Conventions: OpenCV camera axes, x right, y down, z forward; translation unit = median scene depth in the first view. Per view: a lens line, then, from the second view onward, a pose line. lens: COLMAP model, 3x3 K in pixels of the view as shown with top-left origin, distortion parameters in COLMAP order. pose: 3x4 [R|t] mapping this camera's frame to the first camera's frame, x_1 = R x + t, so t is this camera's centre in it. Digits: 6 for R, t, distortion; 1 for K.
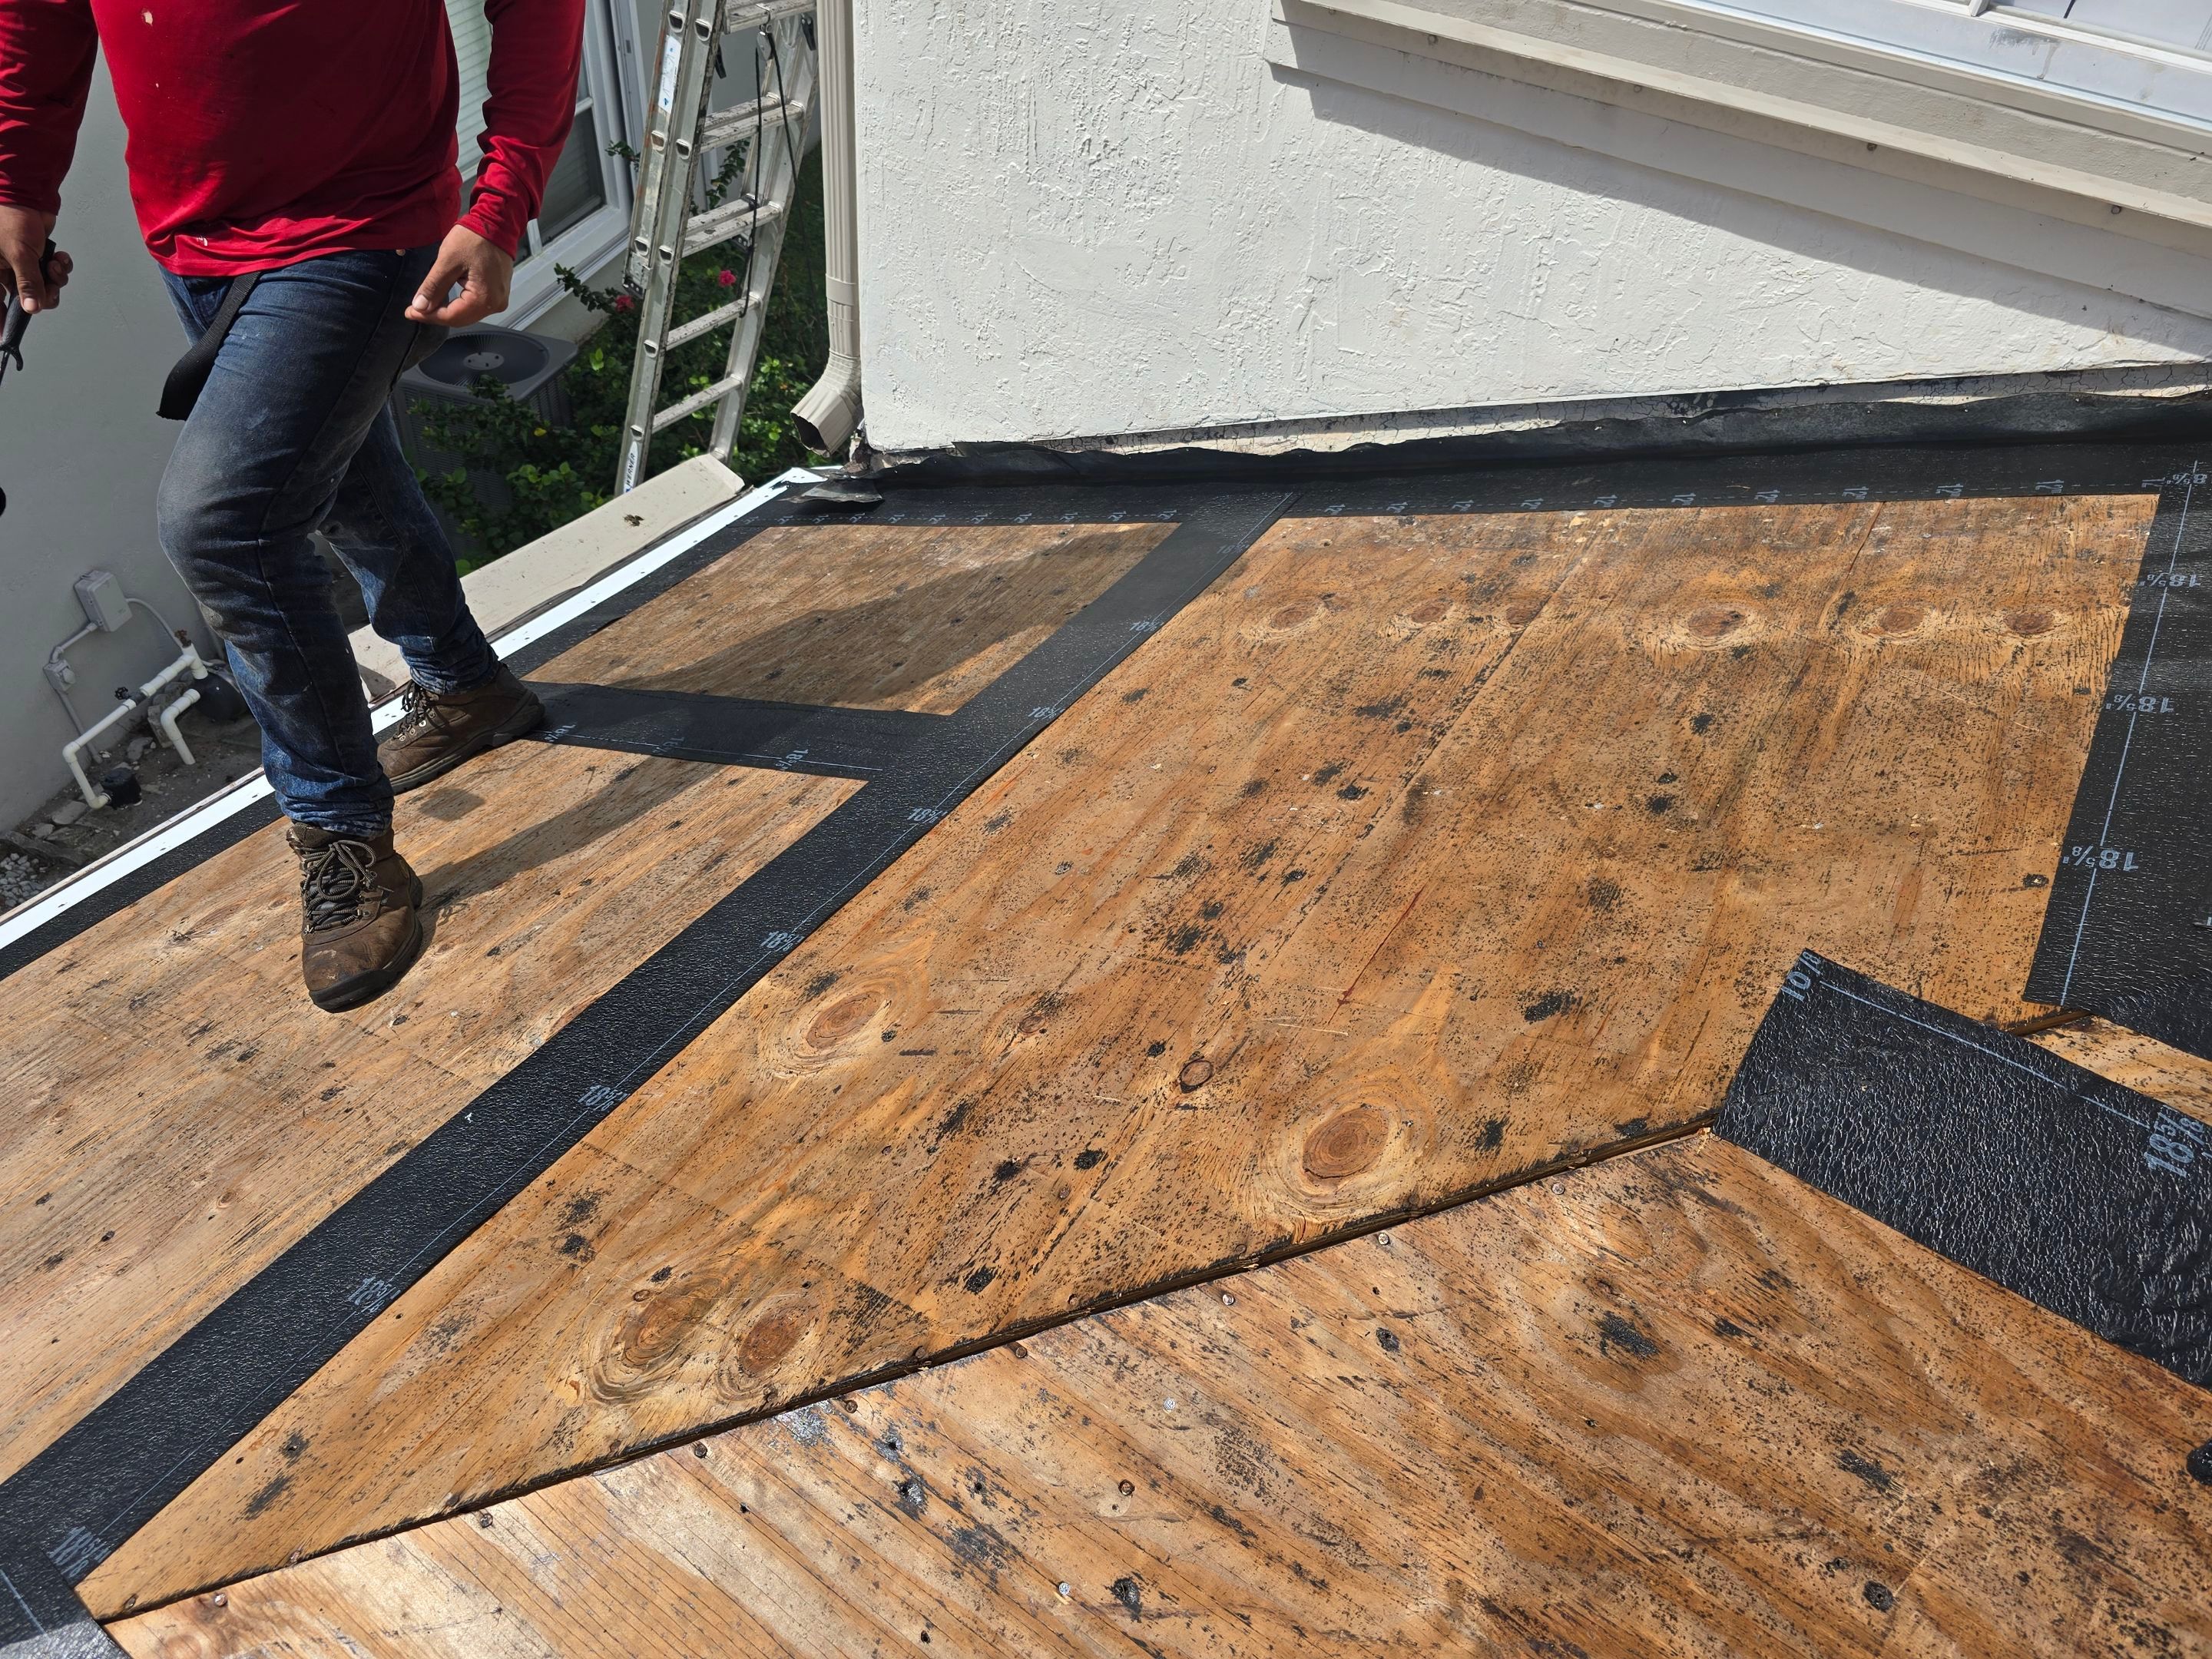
lens RADIAL K [[1473.0, 0, 1106.0], [0, 1473.0, 829.5], [0, 0, 1]] dist [0.029329, -0.030068]
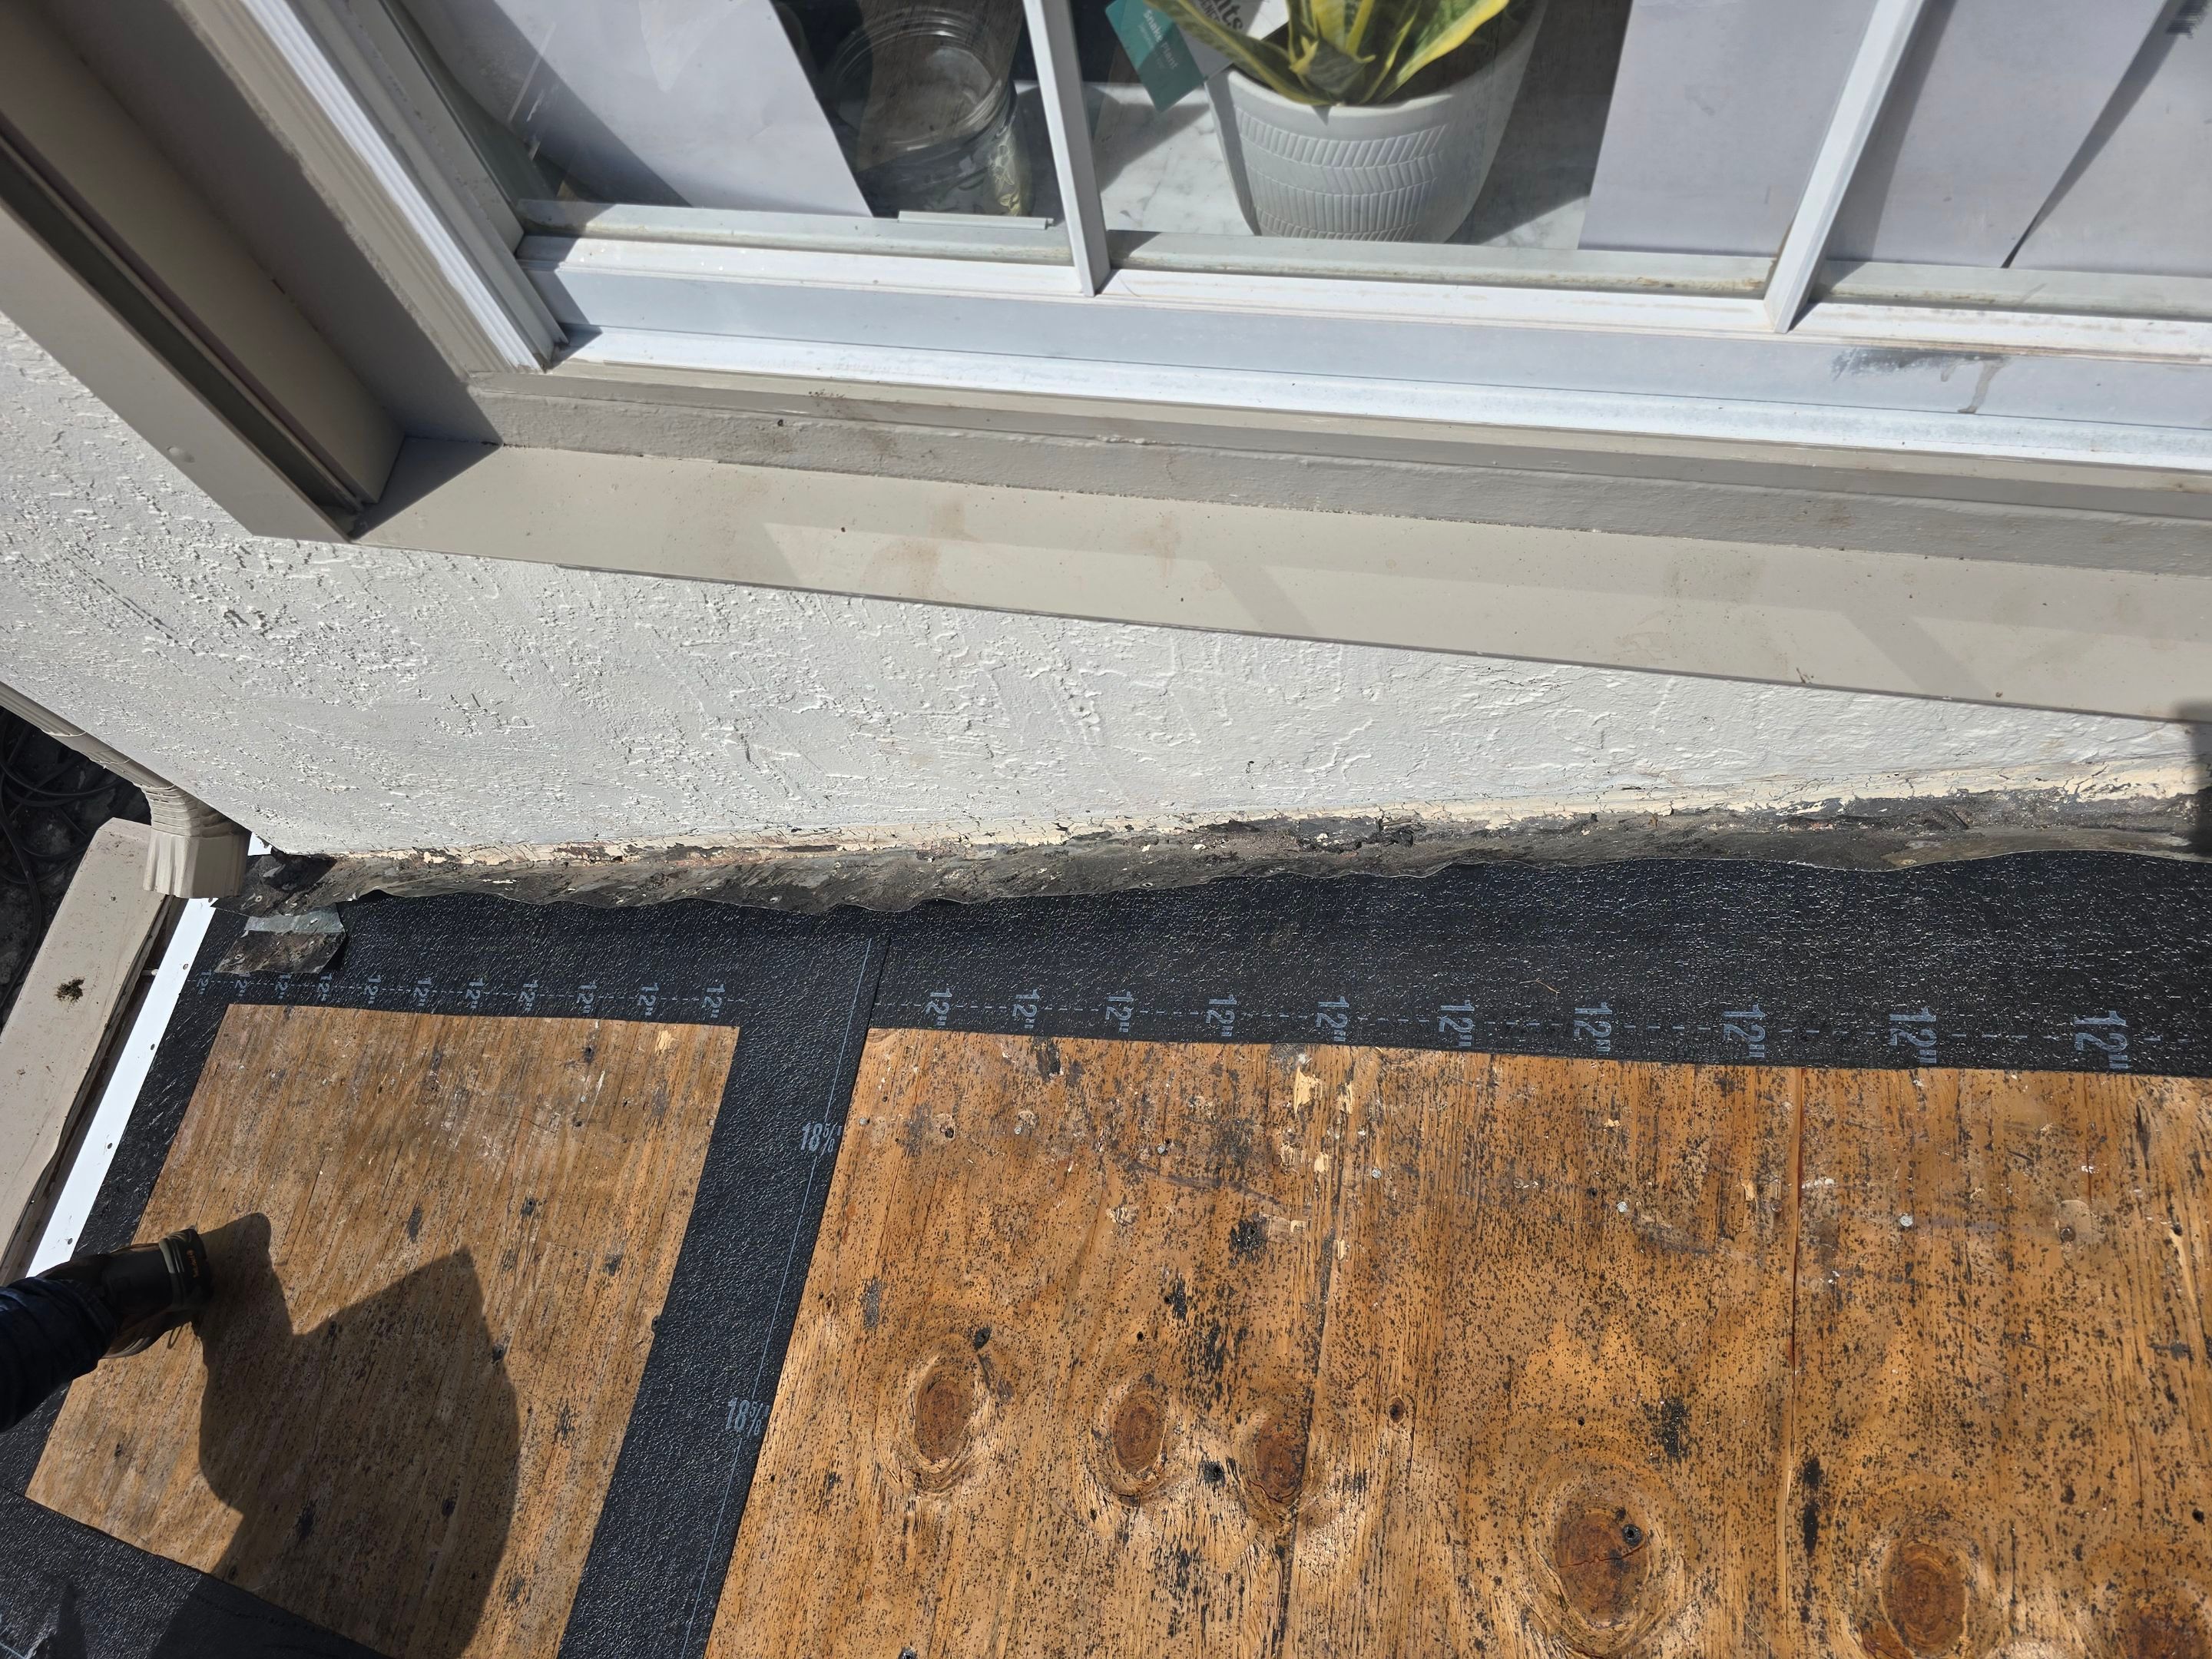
lens RADIAL K [[1473.0, 0, 1106.0], [0, 1473.0, 829.5], [0, 0, 1]] dist [0.029329, -0.030068]
pose [[0.909100, -0.413673, -0.049105, 0.290025], [0.399829, 0.833377, 0.381603, -0.505030], [-0.116936, -0.366549, 0.923021, 0.455420]]
